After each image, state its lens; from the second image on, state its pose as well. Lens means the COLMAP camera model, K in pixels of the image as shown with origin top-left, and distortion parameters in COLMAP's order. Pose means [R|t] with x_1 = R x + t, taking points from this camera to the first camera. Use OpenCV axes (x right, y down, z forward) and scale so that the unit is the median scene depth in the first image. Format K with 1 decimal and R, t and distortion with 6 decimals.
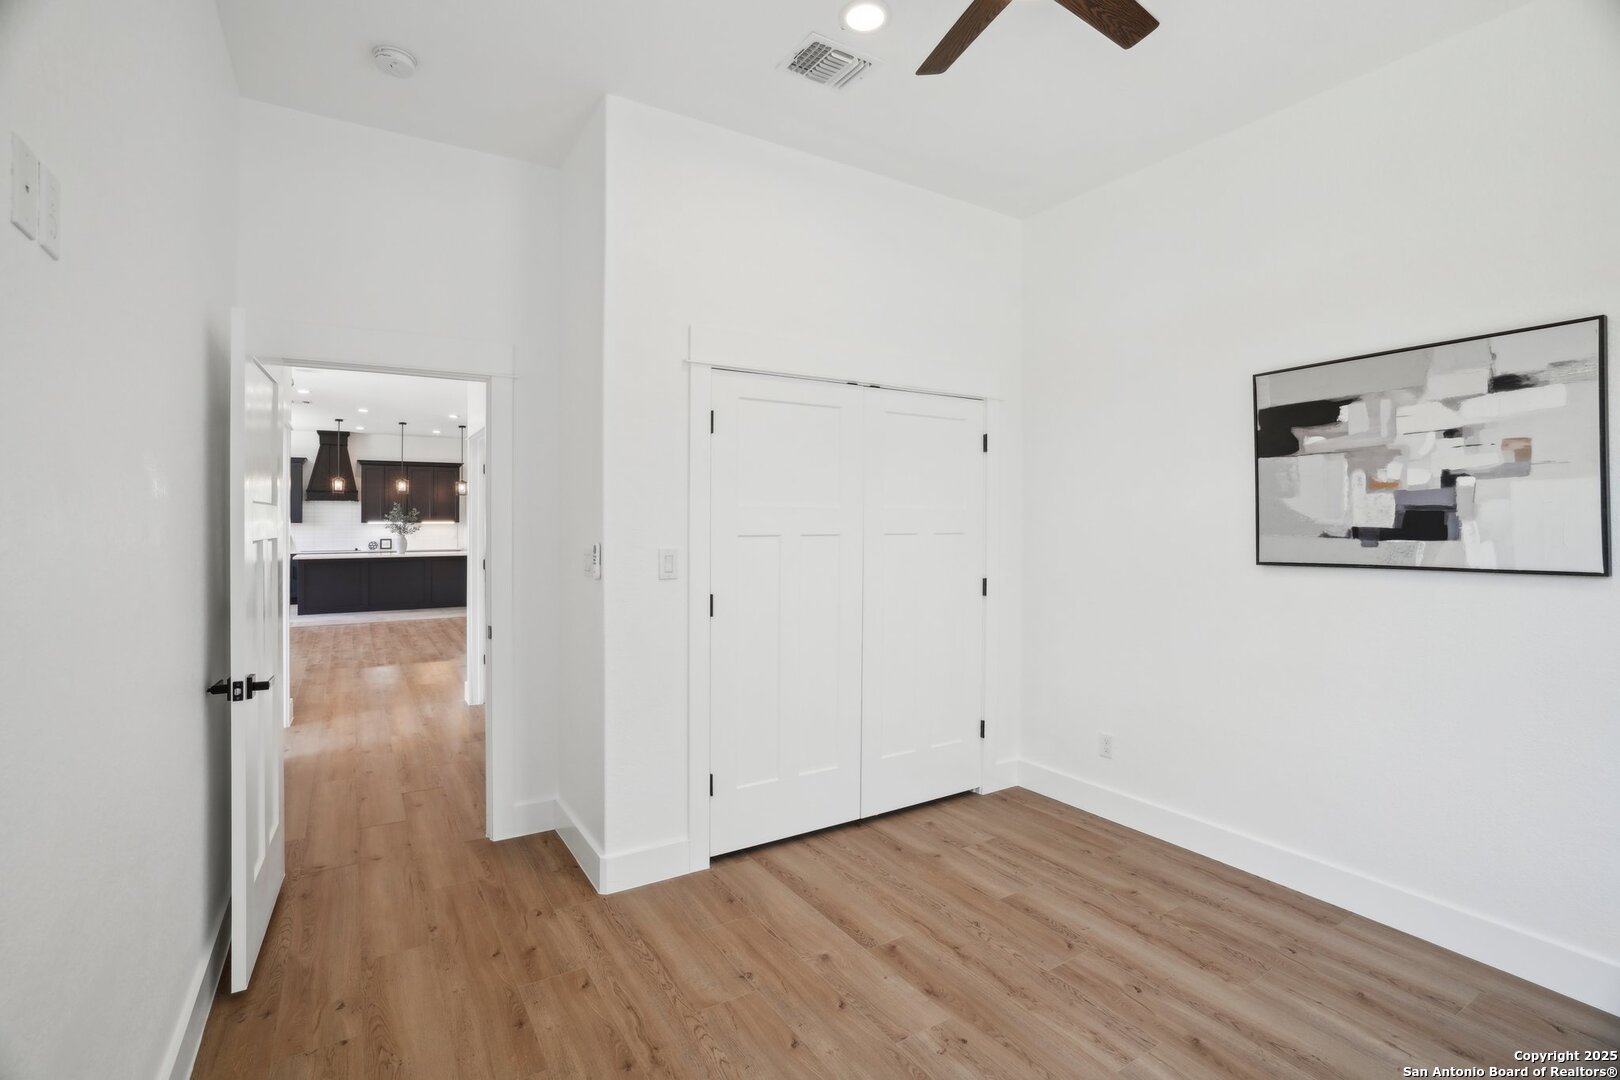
lens RADIAL K [[746.5, 0, 807.3], [0, 746.5, 530.1], [0, 0, 1]] dist [-0.067614, 0.025044]
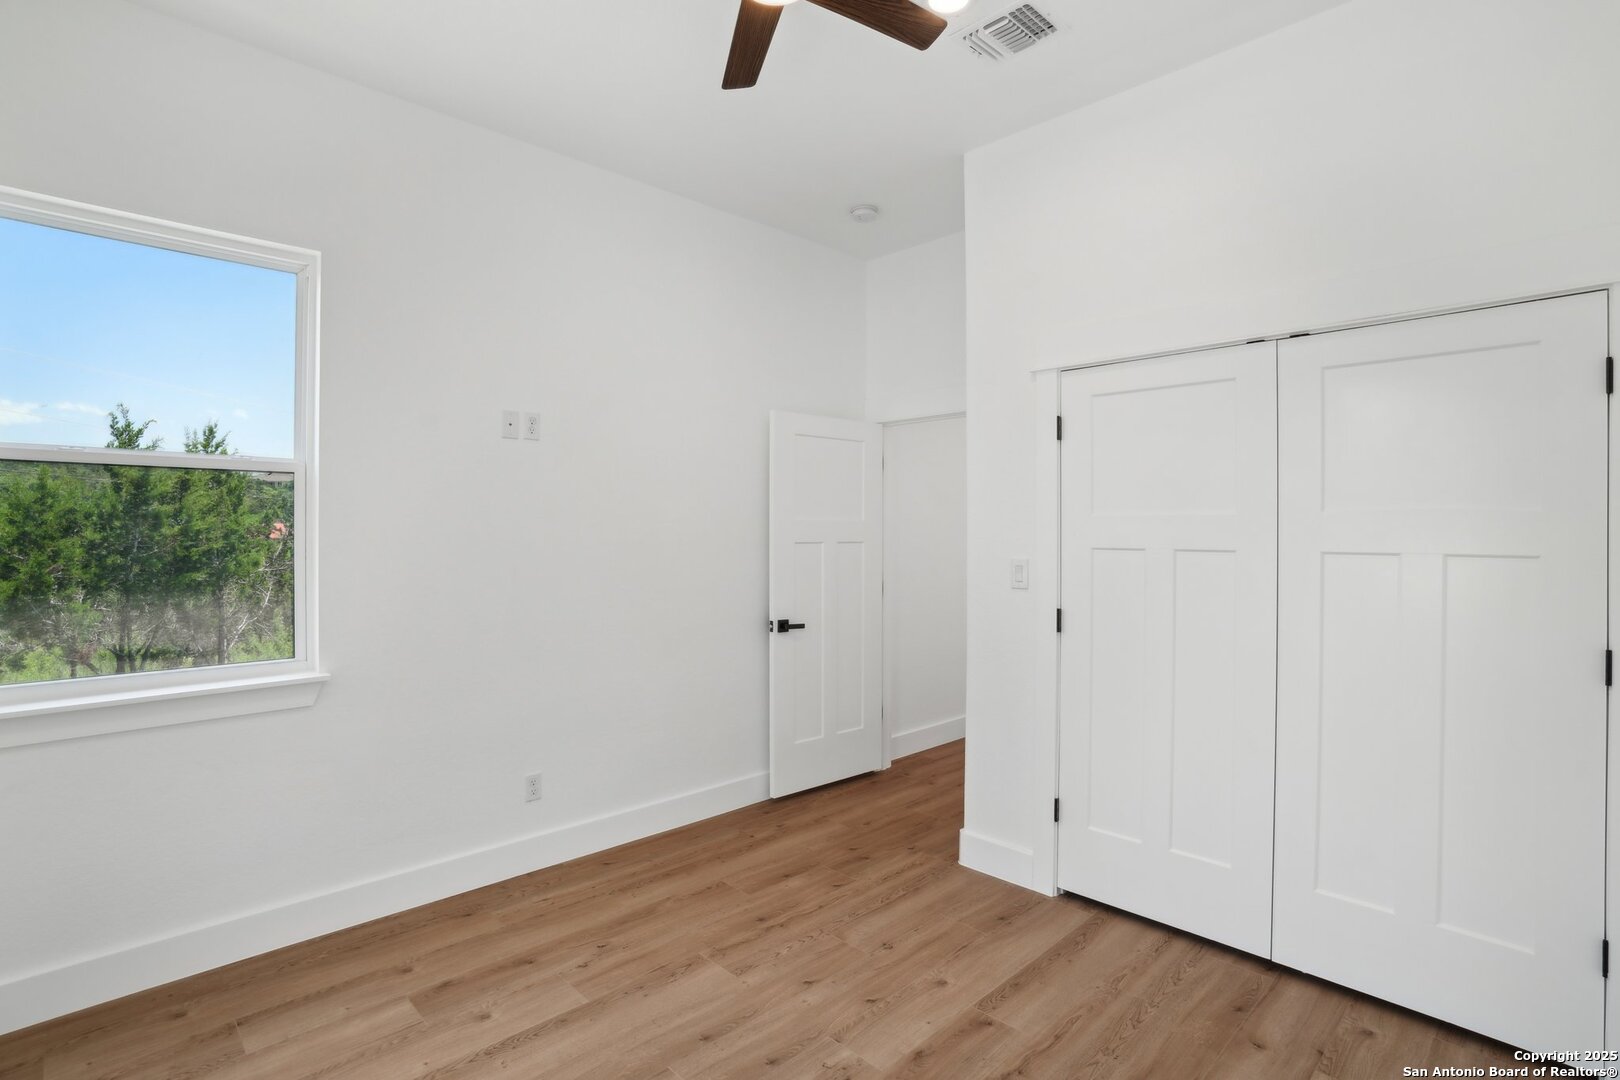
lens RADIAL K [[746.5, 0, 807.3], [0, 746.5, 530.1], [0, 0, 1]] dist [-0.067614, 0.025044]
pose [[0.216430, -0.013760, -0.976201, 0.857439], [-0.018367, 0.999666, -0.018163, 0.010477], [0.976125, 0.021861, 0.216105, 0.563408]]
